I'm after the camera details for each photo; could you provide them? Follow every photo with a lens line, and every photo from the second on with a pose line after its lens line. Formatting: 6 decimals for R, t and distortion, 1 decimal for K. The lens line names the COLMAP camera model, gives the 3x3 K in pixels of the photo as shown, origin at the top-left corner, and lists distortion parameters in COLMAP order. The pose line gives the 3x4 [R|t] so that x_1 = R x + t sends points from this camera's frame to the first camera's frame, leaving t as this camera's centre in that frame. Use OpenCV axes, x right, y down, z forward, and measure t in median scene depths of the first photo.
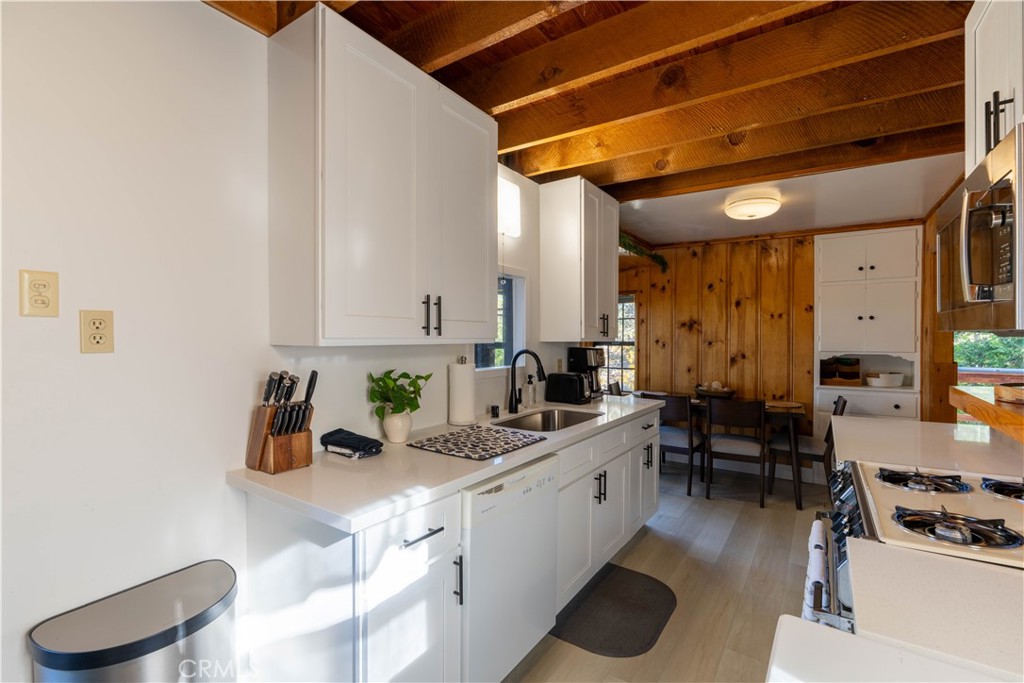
lens RADIAL K [[450.8, 0, 514.3], [0, 450.8, 339.4], [0, 0, 1]] dist [-0.002155, 0.000717]
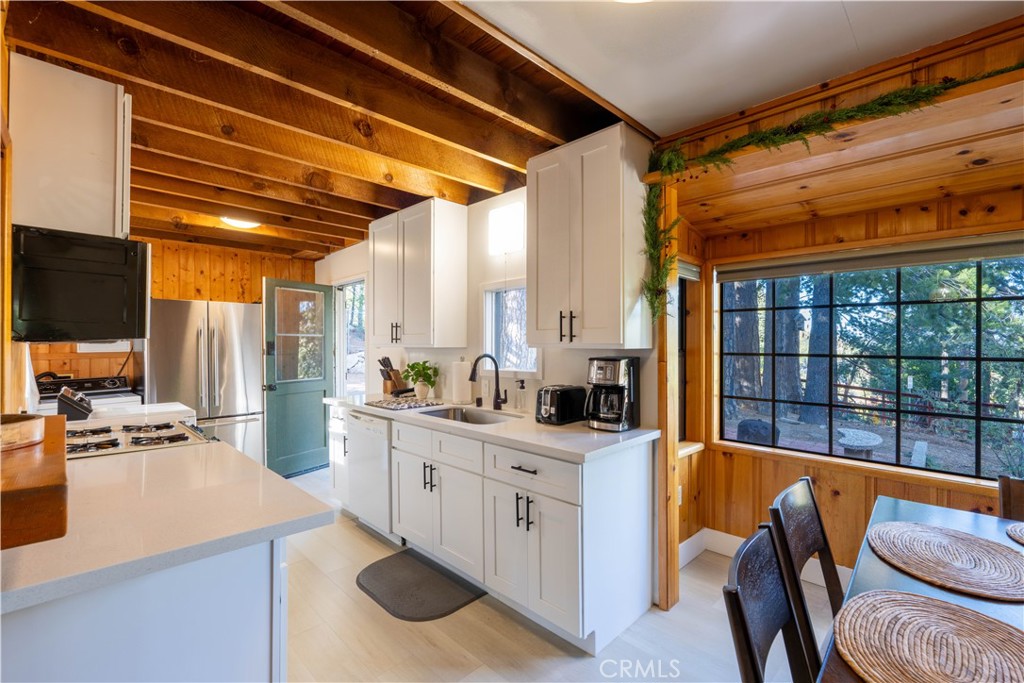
lens RADIAL K [[450.8, 0, 512.6], [0, 450.8, 346.0], [0, 0, 1]] dist [-0.002155, 0.000717]
pose [[-0.189345, -0.001537, -0.981909, 0.634484], [-0.002325, 0.999997, -0.001116, 0.001975], [0.981908, 0.002072, -0.189348, 0.717256]]
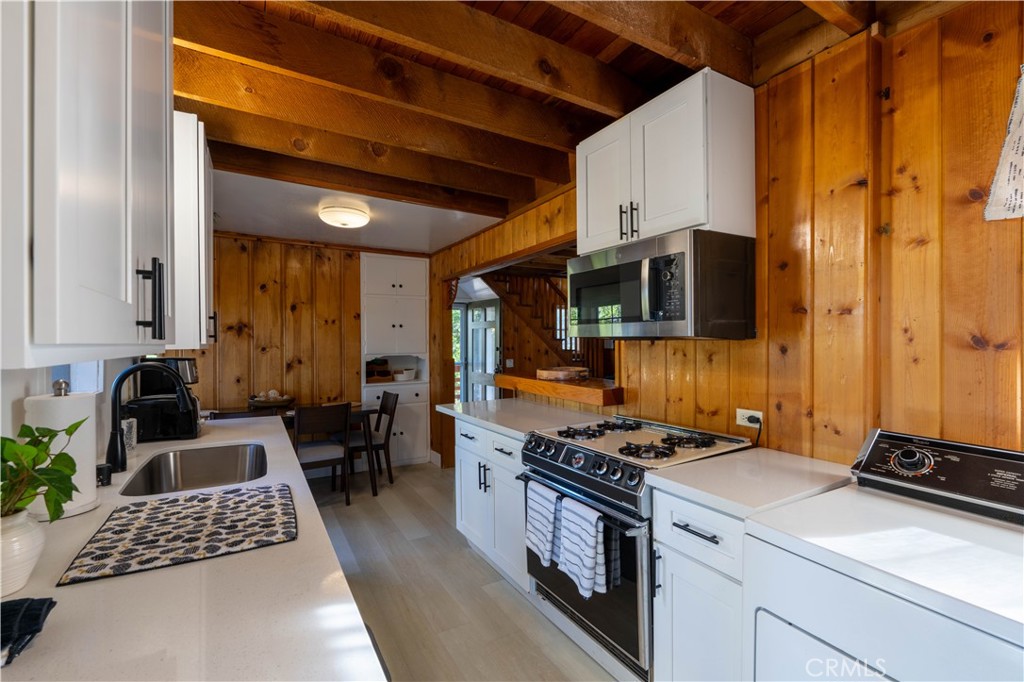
lens RADIAL K [[450.8, 0, 510.7], [0, 450.8, 340.1], [0, 0, 1]] dist [-0.002155, 0.000717]
pose [[0.434652, -0.001812, 0.900597, -0.183131], [0.011812, 0.999923, -0.003689, -0.000504], [-0.900521, 0.012241, 0.434640, 0.164968]]
